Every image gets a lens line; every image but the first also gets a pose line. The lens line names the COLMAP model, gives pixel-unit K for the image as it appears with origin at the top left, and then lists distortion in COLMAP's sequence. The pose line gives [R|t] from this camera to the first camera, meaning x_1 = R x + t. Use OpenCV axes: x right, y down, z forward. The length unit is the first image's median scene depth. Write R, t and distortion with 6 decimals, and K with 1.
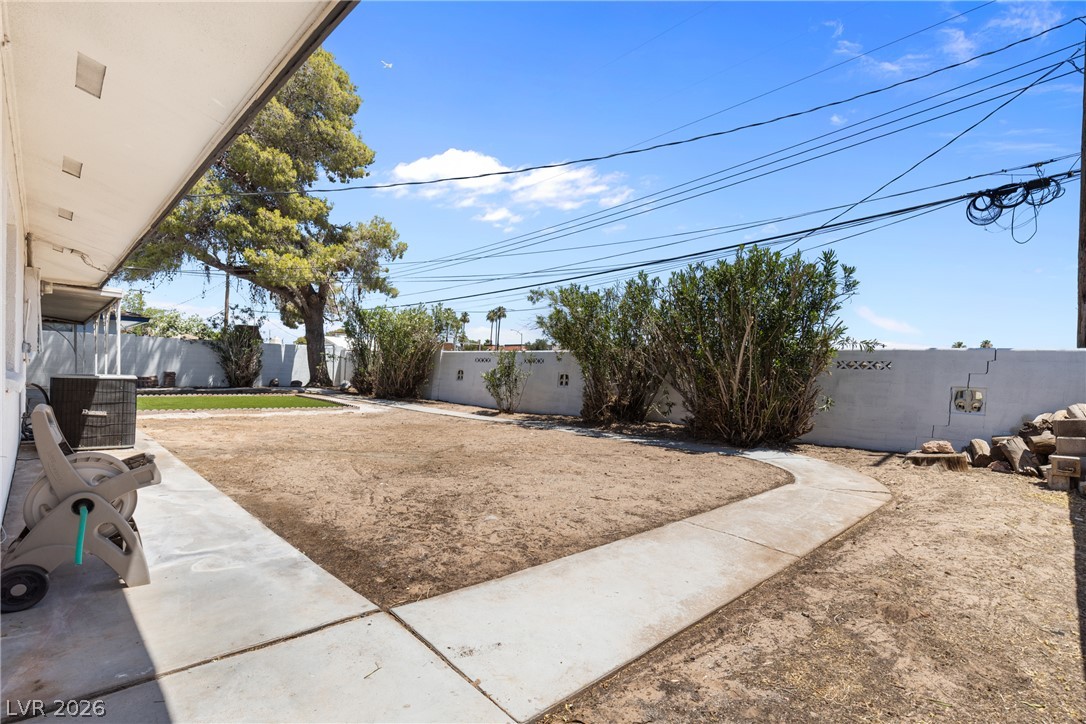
lens RADIAL K [[486.9, 0, 546.0], [0, 486.9, 365.9], [0, 0, 1]] dist [0.011055, -0.001330]
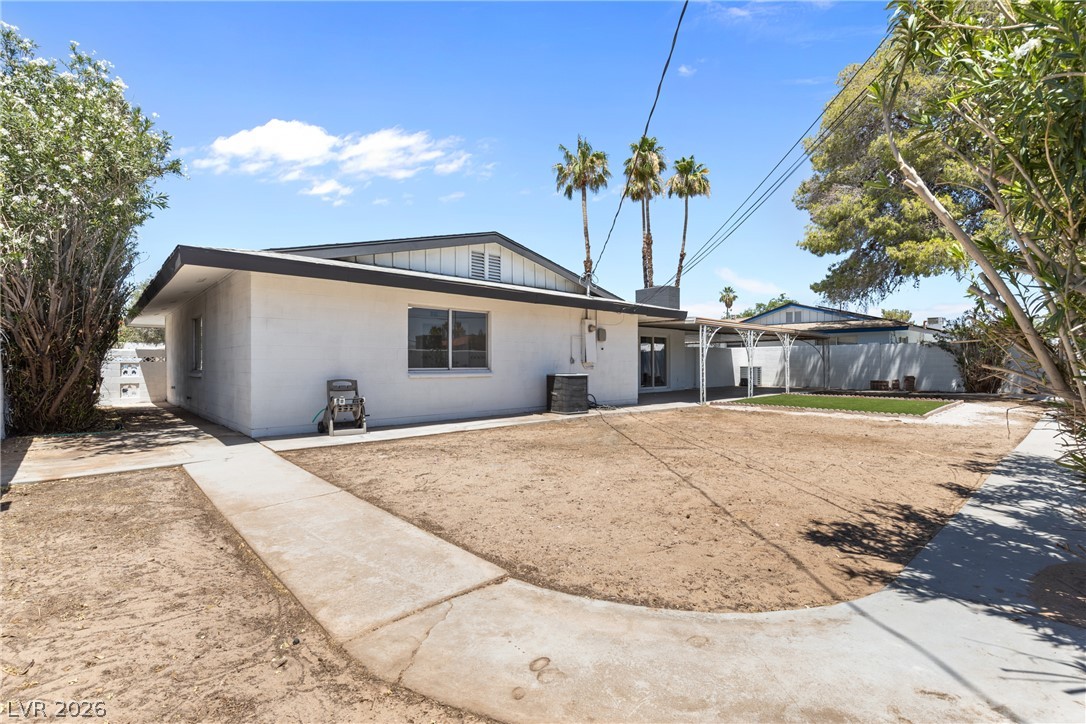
lens RADIAL K [[486.9, 0, 546.1], [0, 486.9, 366.8], [0, 0, 1]] dist [0.011055, -0.001330]
pose [[-0.010088, -0.033497, -0.999388, 0.251788], [0.015971, 0.999306, -0.033655, 0.014842], [0.999822, -0.016301, -0.009546, 0.267910]]
